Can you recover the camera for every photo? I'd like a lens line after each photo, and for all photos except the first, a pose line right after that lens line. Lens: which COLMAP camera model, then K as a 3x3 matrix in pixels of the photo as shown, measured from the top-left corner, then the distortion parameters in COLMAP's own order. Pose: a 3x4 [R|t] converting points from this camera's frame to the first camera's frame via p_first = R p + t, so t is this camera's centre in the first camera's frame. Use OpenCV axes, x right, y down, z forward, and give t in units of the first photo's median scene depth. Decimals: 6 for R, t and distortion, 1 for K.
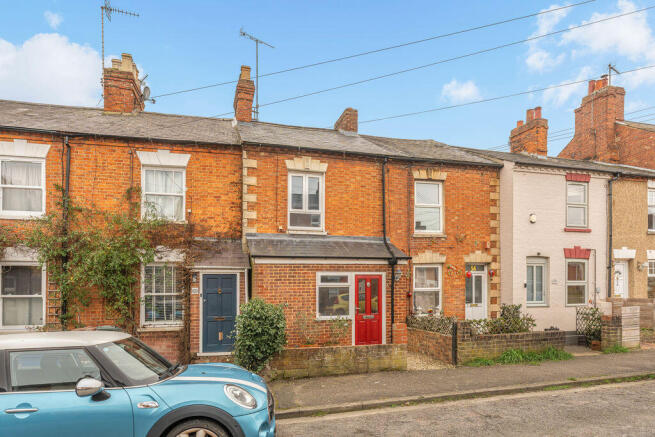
lens RADIAL K [[333.4, 0, 335.7], [0, 333.4, 243.8], [0, 0, 1]] dist [-0.000051, -0.000722]
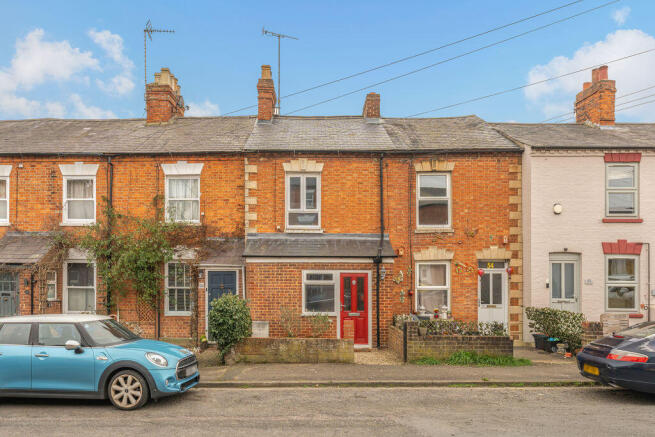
lens RADIAL K [[402.8, 0, 327.5], [0, 402.8, 220.2], [0, 0, 1]] dist [-0.000954, 0.000649]
pose [[0.965352, -0.023491, -0.259892, 0.322083], [0.020166, 0.999677, -0.015451, -0.048464], [0.260172, 0.009674, 0.965514, -0.202957]]
